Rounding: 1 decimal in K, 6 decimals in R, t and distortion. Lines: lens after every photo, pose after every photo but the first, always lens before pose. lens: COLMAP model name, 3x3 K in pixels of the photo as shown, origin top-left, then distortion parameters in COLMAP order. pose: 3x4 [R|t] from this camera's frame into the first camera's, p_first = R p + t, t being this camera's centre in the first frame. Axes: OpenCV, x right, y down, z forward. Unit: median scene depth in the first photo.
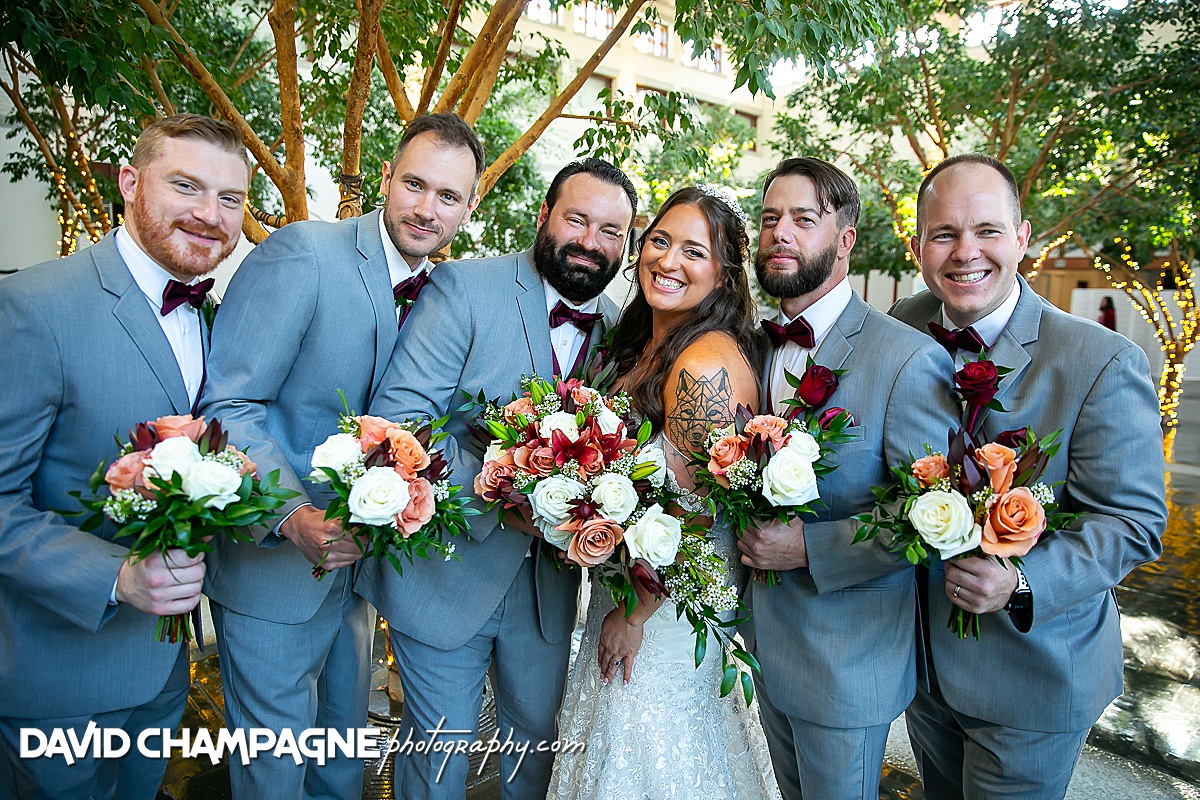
lens RADIAL K [[803.6, 0, 595.9], [0, 803.6, 411.2], [0, 0, 1]] dist [-0.107952, 0.075138]
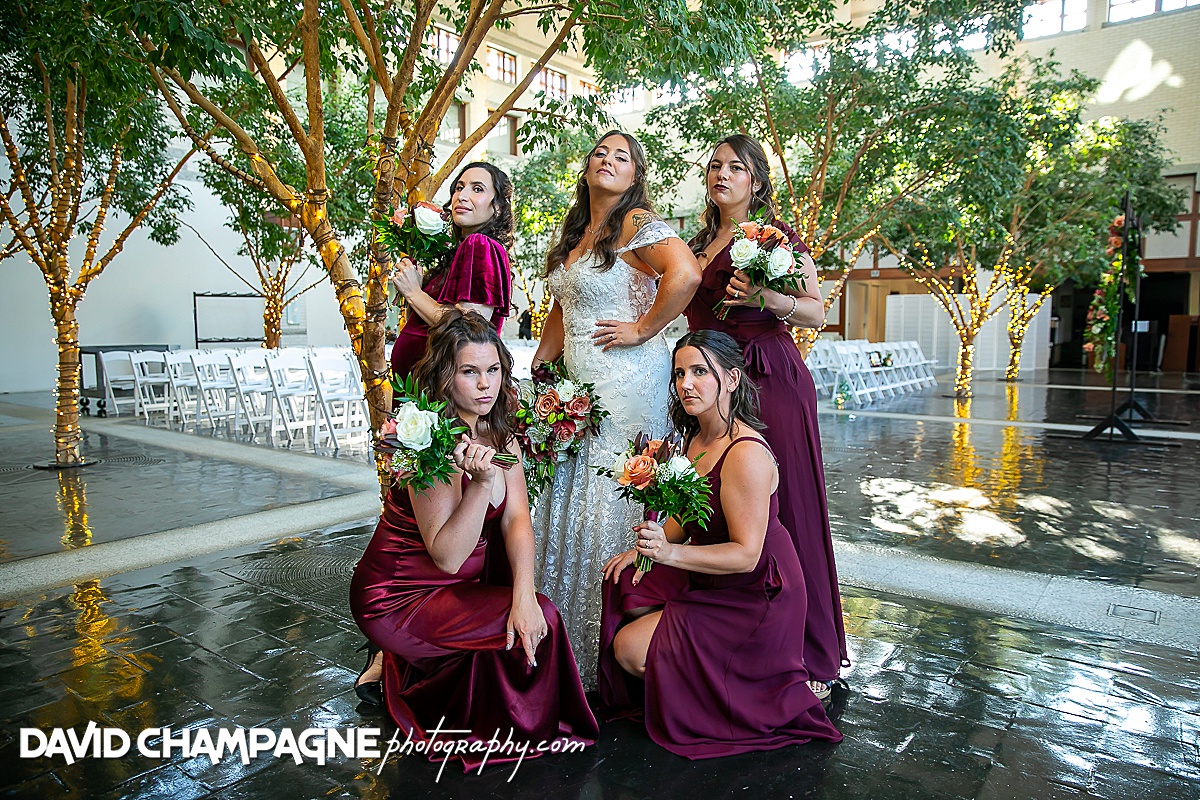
lens RADIAL K [[803.6, 0, 595.9], [0, 803.6, 411.2], [0, 0, 1]] dist [-0.107952, 0.075138]
pose [[0.981210, -0.039866, 0.188777, -0.064094], [0.046274, 0.998488, -0.029660, 0.063609], [-0.187309, 0.037839, 0.981572, -0.109009]]
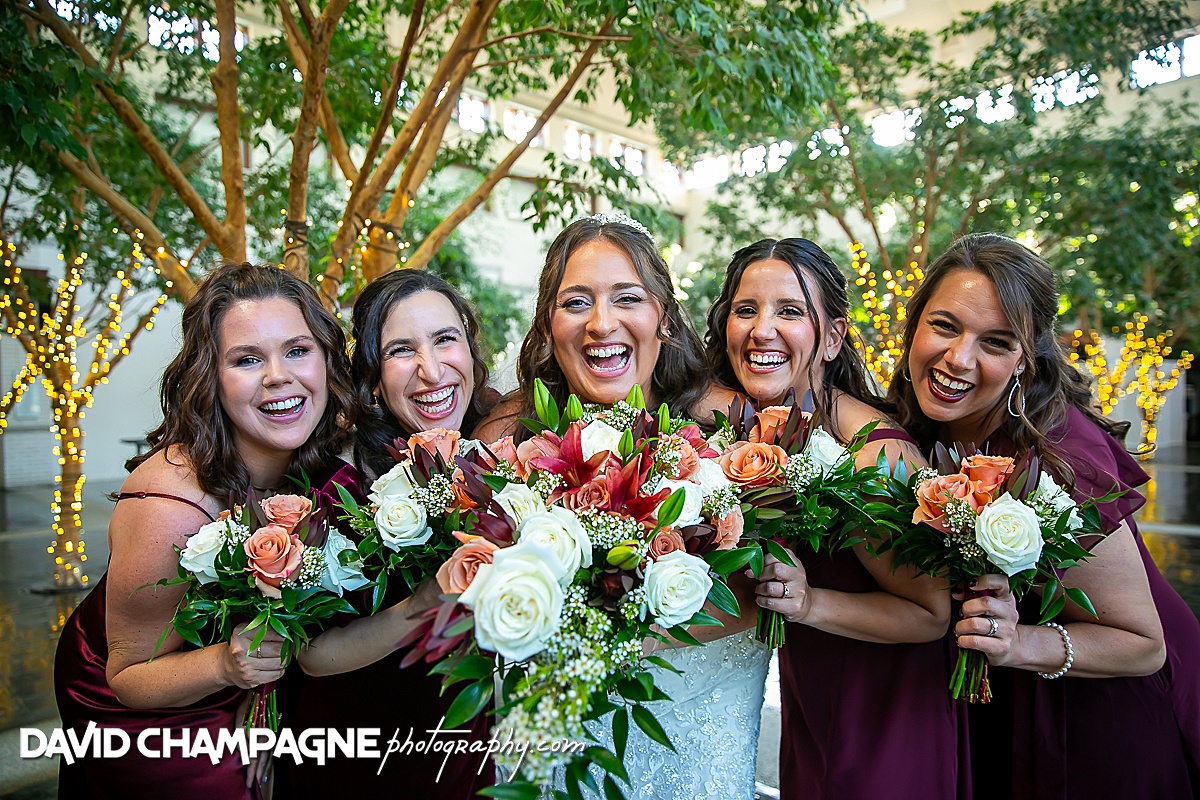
lens RADIAL K [[799.8, 0, 596.6], [0, 799.8, 415.2], [0, 0, 1]] dist [-0.110959, 0.071765]
pose [[0.996209, -0.036616, 0.078910, -0.008219], [0.045698, 0.992134, -0.116542, 0.016917], [-0.074022, 0.119706, 0.990046, 0.015062]]
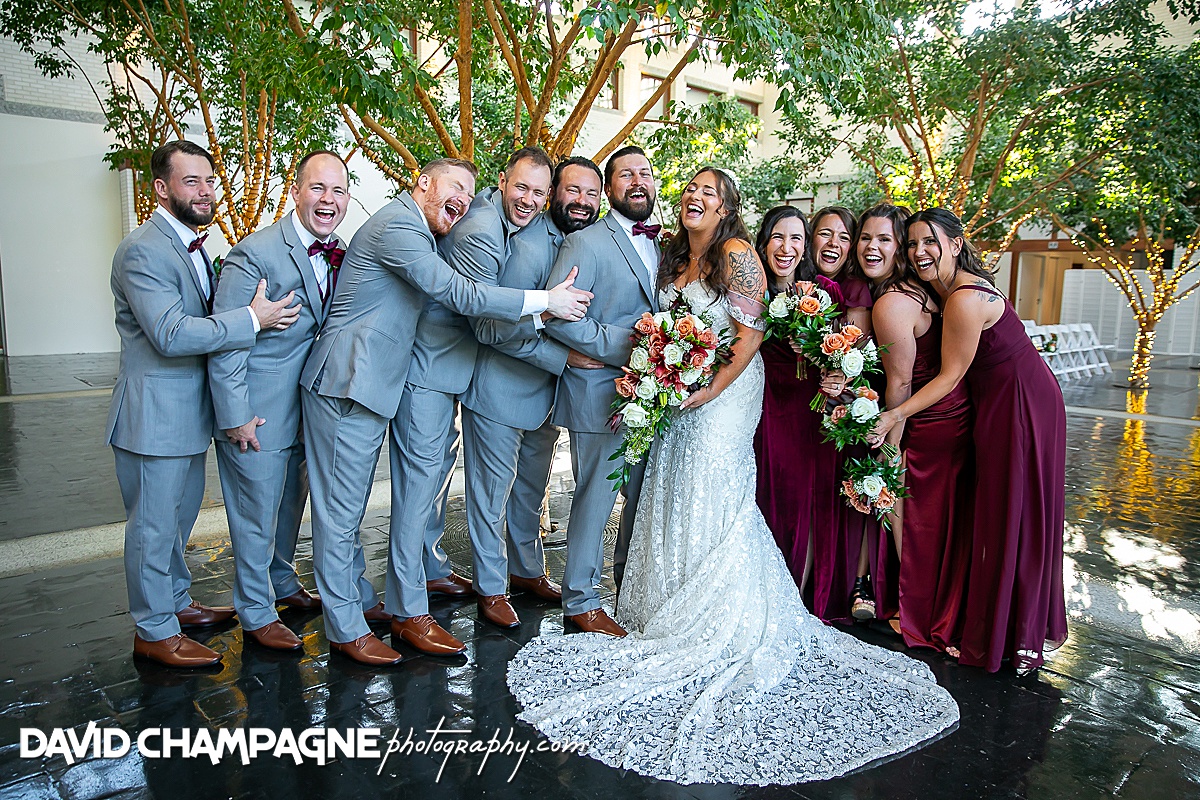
lens RADIAL K [[824.5, 0, 582.0], [0, 824.5, 400.6], [0, 0, 1]] dist [-0.110216, 0.077769]
pose [[0.999960, -0.001948, -0.008675, -0.051981], [0.001919, 0.999992, -0.003365, 0.049028], [0.008681, 0.003348, 0.999957, -0.167734]]
